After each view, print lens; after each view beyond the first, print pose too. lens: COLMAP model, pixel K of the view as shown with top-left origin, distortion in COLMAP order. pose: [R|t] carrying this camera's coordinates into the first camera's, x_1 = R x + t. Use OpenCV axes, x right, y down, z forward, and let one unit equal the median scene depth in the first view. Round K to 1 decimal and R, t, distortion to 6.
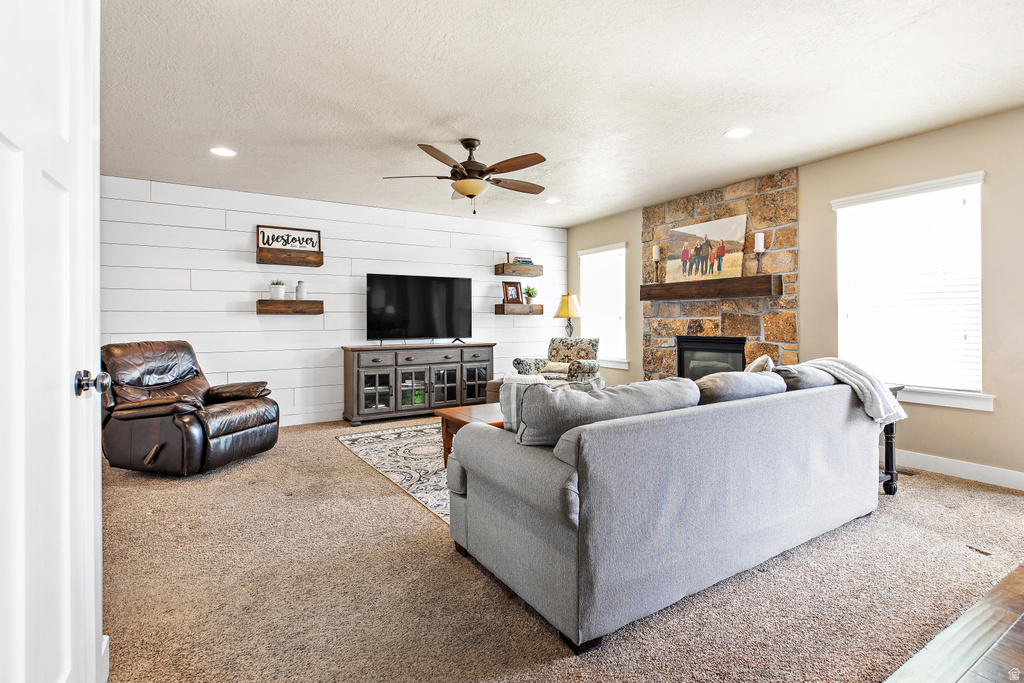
lens RADIAL K [[488.5, 0, 512.5], [0, 488.5, 322.0], [0, 0, 1]] dist [-0.002399, -0.000282]
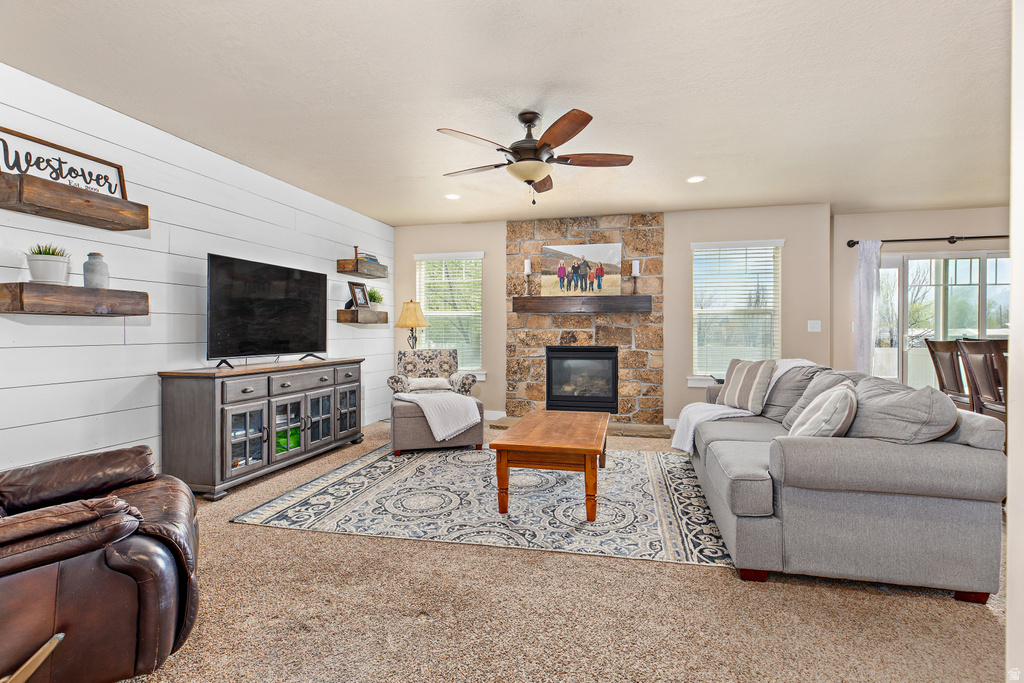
lens RADIAL K [[488.4, 0, 515.6], [0, 488.4, 337.1], [0, 0, 1]] dist [0.012266, 0.000145]
pose [[0.711809, -0.000981, 0.702372, -0.485865], [-0.005012, 0.999966, 0.006476, 0.002246], [-0.702355, -0.008130, 0.711781, 0.292110]]
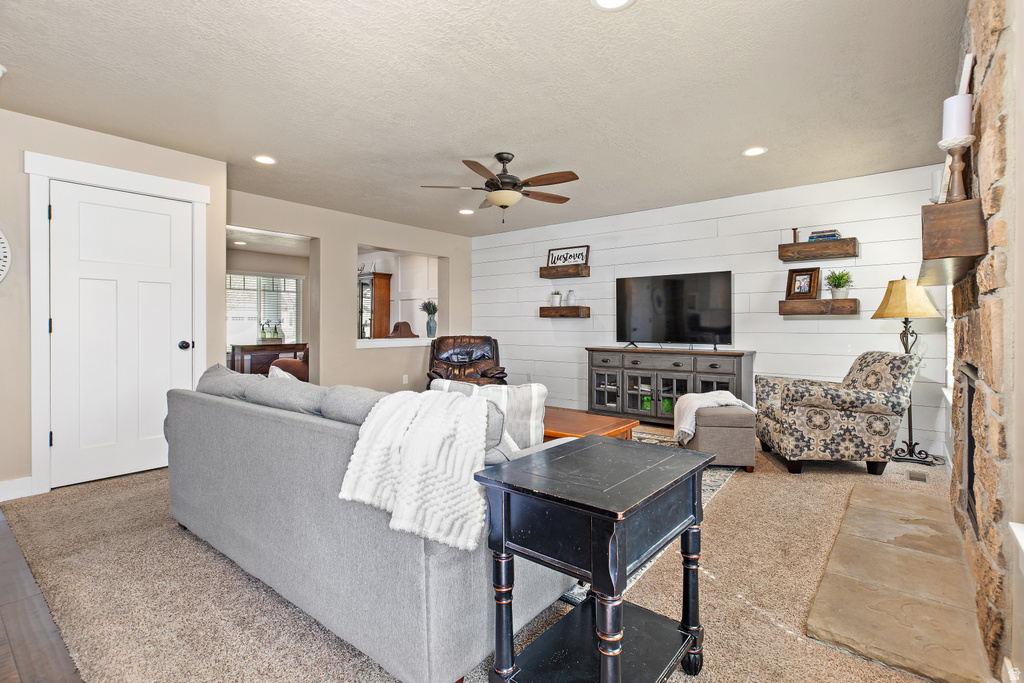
lens RADIAL K [[479.3, 0, 516.4], [0, 479.3, 328.4], [0, 0, 1]] dist [-0.001563, -0.000584]
pose [[0.341563, 0.013557, -0.939761, 0.636907], [-0.002636, 0.999906, 0.013467, -0.005163], [0.939855, -0.002123, 0.341567, 0.468363]]
